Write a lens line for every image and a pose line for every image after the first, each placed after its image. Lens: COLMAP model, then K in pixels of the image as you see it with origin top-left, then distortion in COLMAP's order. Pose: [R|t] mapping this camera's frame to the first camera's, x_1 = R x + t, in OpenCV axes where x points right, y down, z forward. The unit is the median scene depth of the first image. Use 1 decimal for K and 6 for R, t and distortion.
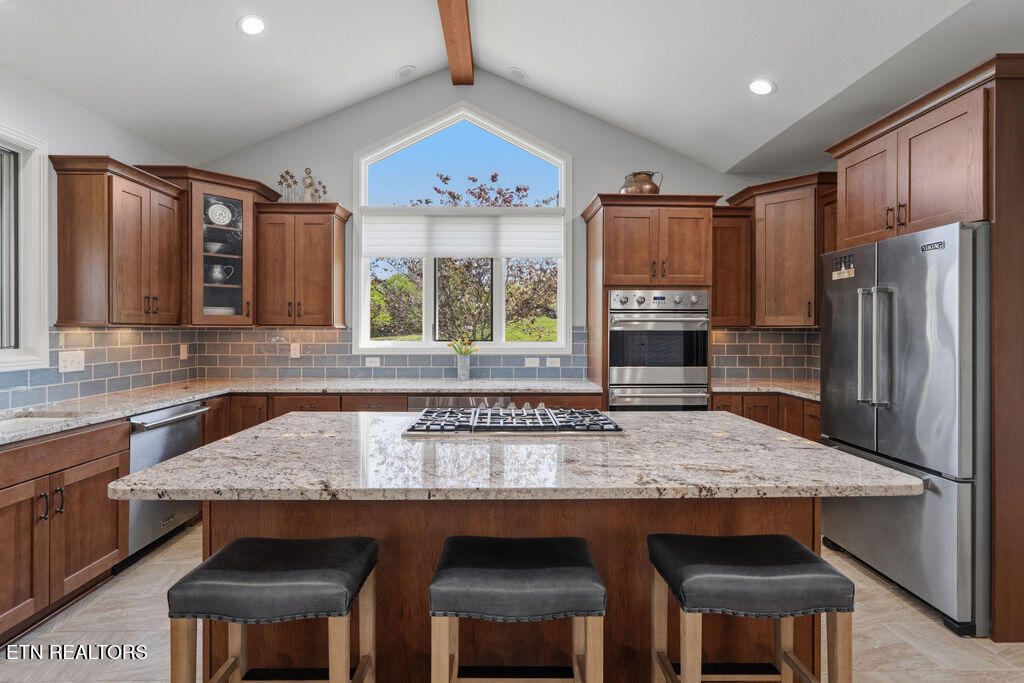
lens RADIAL K [[468.1, 0, 510.5], [0, 468.1, 332.8], [0, 0, 1]] dist [-0.005063, 0.001683]
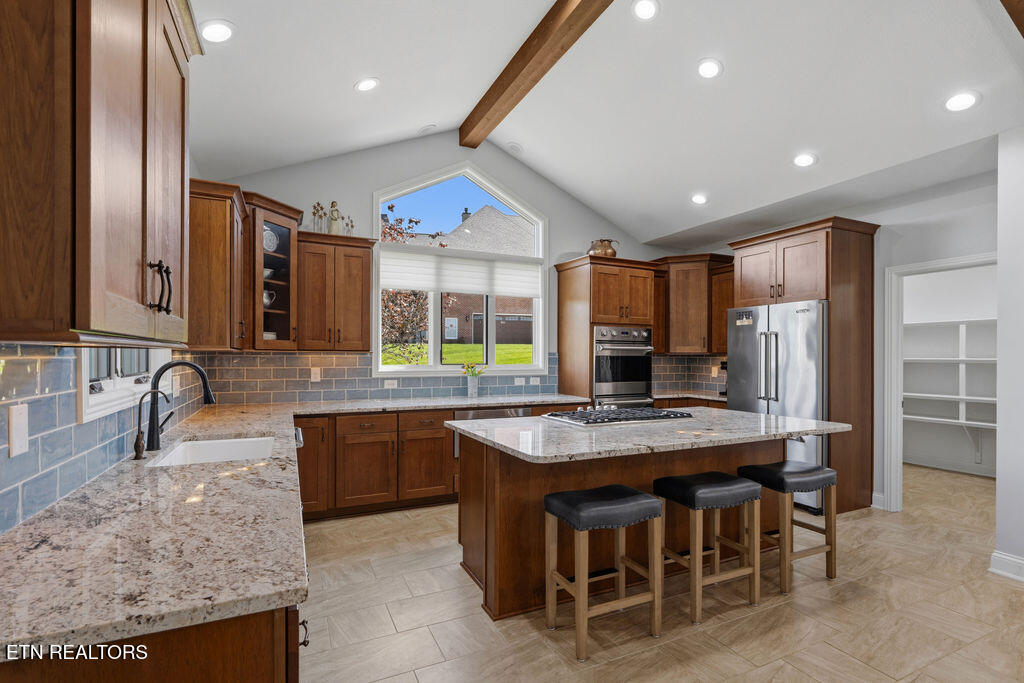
lens RADIAL K [[468.1, 0, 506.2], [0, 468.1, 359.8], [0, 0, 1]] dist [-0.005063, 0.001683]
pose [[0.915131, -0.001785, 0.403154, -0.530027], [0.000132, 0.999991, 0.004128, 0.000558], [-0.403158, -0.003724, 0.915123, -0.128945]]
